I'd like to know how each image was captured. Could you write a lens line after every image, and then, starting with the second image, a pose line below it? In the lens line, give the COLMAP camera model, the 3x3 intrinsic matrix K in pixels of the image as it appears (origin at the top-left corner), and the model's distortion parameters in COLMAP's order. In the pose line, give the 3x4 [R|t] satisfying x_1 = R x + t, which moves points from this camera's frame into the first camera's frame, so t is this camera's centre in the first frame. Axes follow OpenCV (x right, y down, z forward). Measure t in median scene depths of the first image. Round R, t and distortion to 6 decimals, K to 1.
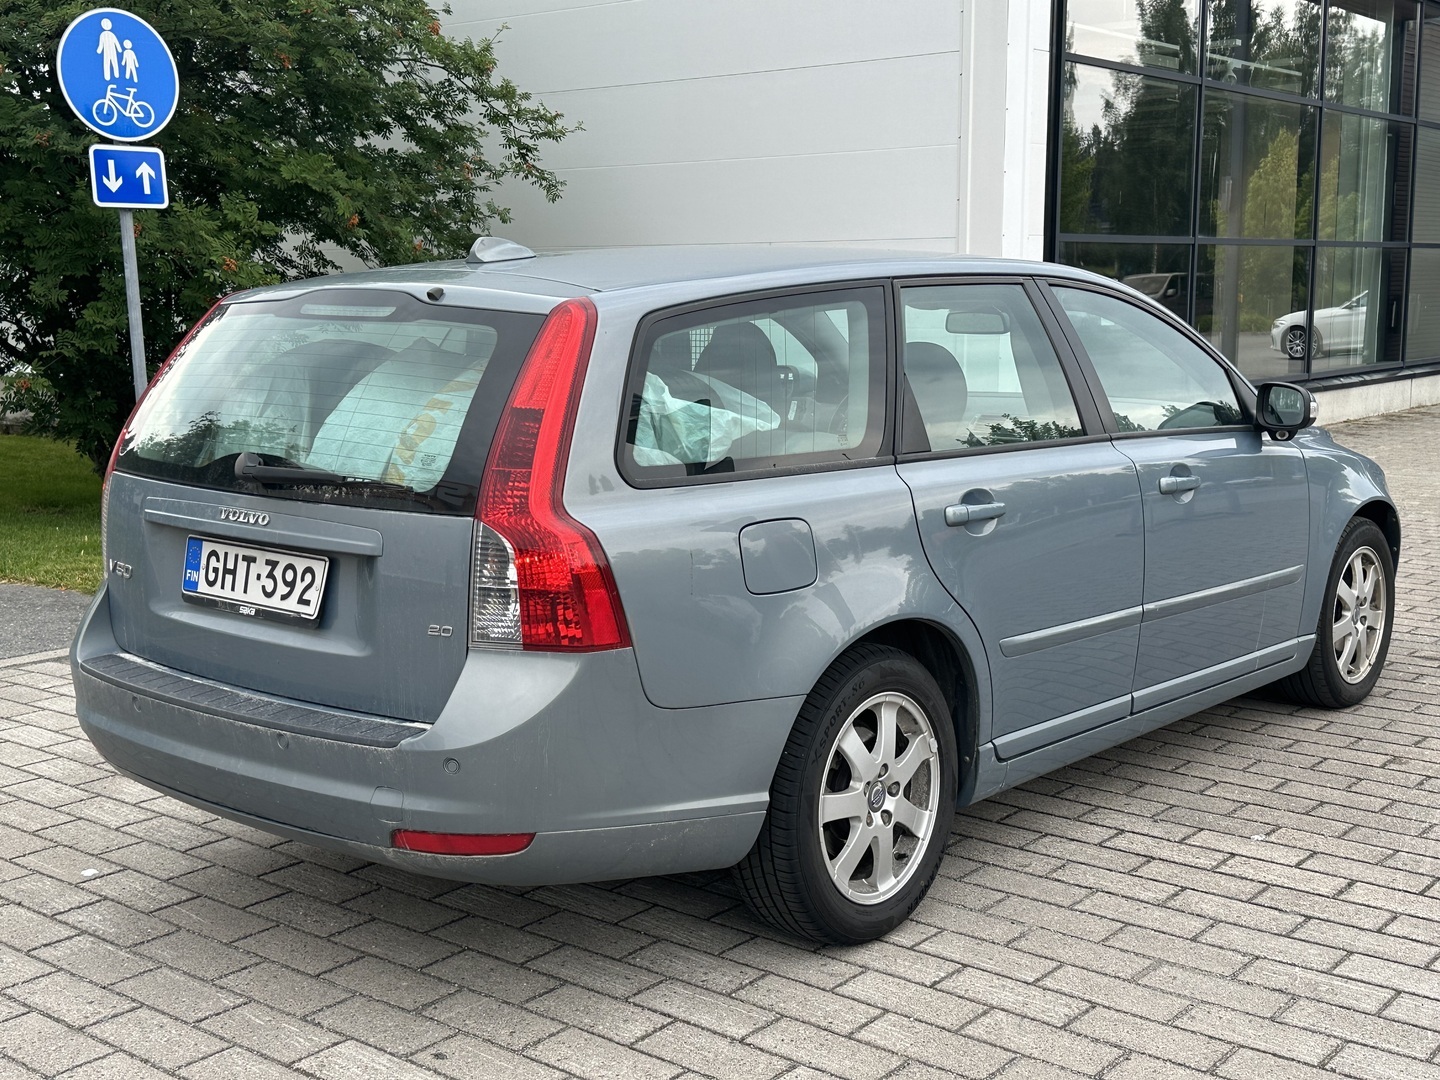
lens RADIAL K [[1788.9, 0, 720.0], [0, 1788.9, 540.0], [0, 0, 1]] dist [0.018131, 0.003676]
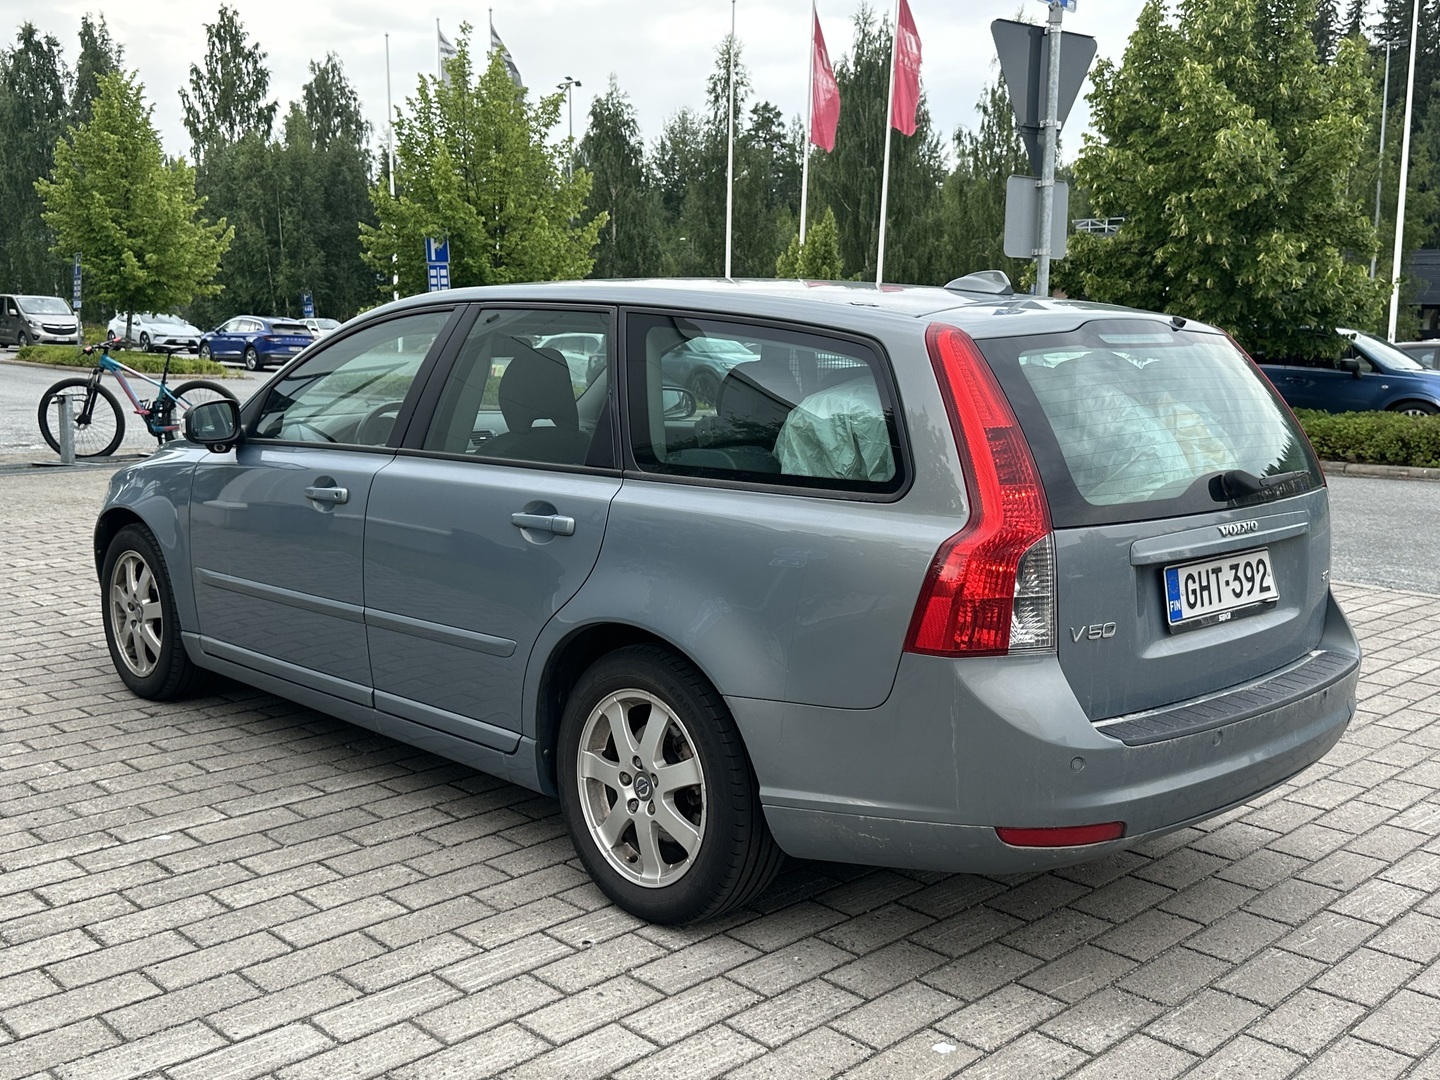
lens RADIAL K [[1448.8, 0, 720.0], [0, 1448.8, 540.0], [0, 0, 1]] dist [0.001524, -0.004946]
pose [[0.115506, -0.138831, 0.983557, -1.140730], [0.140864, 0.982467, 0.122134, -0.154865], [-0.983268, 0.124440, 0.133037, 1.157250]]
